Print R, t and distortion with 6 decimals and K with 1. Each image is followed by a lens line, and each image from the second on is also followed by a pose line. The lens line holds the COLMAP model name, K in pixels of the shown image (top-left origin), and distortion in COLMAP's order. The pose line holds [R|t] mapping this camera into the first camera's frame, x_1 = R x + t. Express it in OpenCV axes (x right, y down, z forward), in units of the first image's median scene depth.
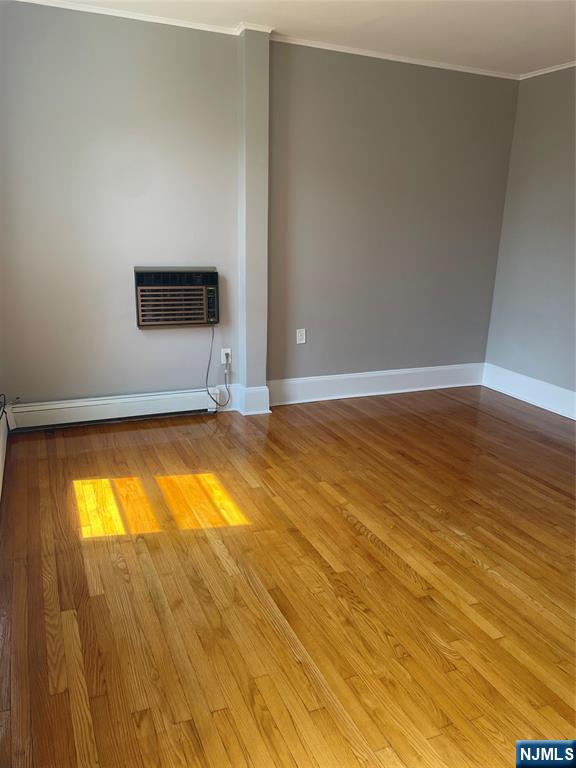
lens RADIAL K [[574.9, 0, 284.6], [0, 574.9, 381.9], [0, 0, 1]] dist [0.091703, -0.122585]
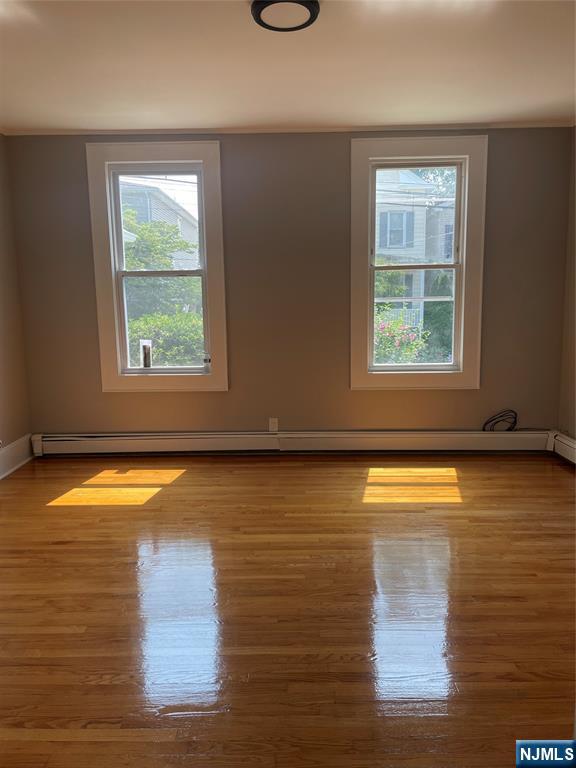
lens RADIAL K [[574.9, 0, 284.6], [0, 574.9, 381.9], [0, 0, 1]] dist [0.091703, -0.122585]
pose [[-0.414720, 0.109597, -0.903325, 0.827977], [-0.219506, 0.951354, 0.216200, -0.191377], [0.883077, 0.287948, -0.370488, 0.851690]]
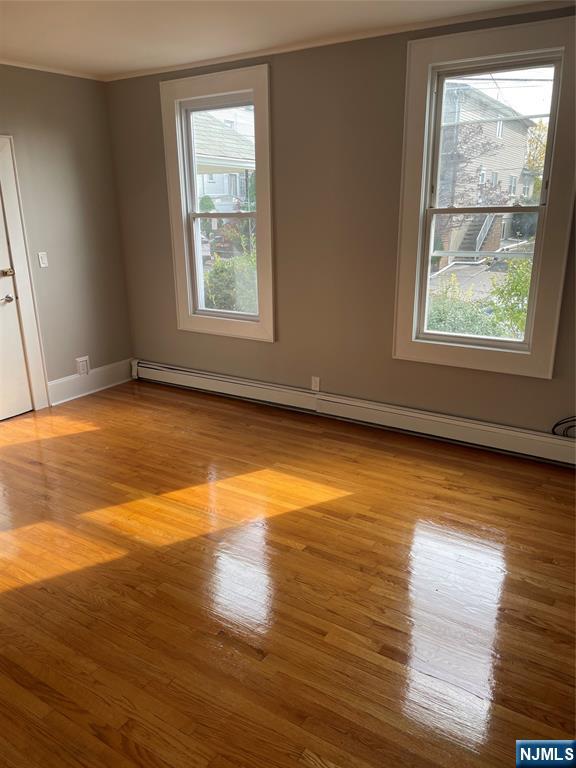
lens RADIAL K [[569.6, 0, 298.5], [0, 569.6, 385.0], [0, 0, 1]] dist [0.096814, -0.112391]
pose [[-0.822330, 0.139525, -0.551639, 0.404234], [-0.155480, 0.877480, 0.453713, -0.339080], [0.547356, 0.458871, -0.699885, 1.173773]]
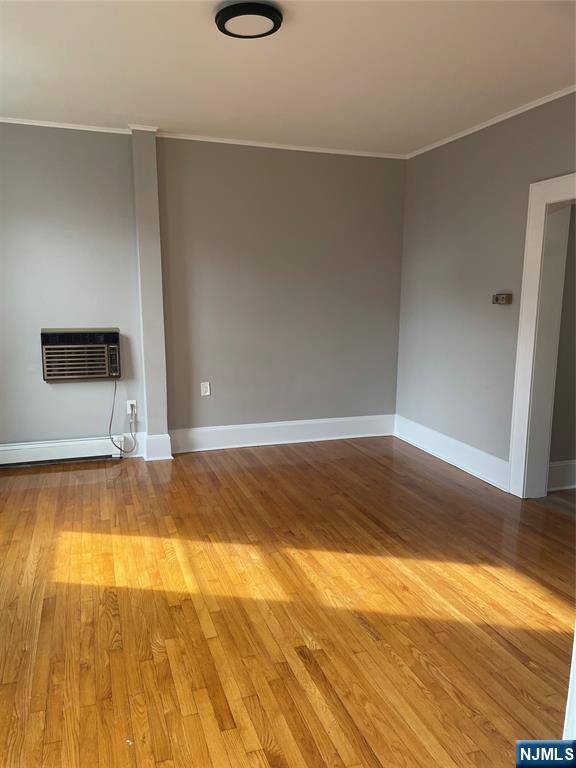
lens RADIAL K [[575.9, 0, 284.8], [0, 575.9, 387.9], [0, 0, 1]] dist [0.092222, -0.123952]
pose [[0.996524, -0.008166, -0.082907, 0.301953], [-0.000111, 0.995053, -0.099346, 0.031067], [0.083308, 0.099010, 0.991593, -0.087788]]
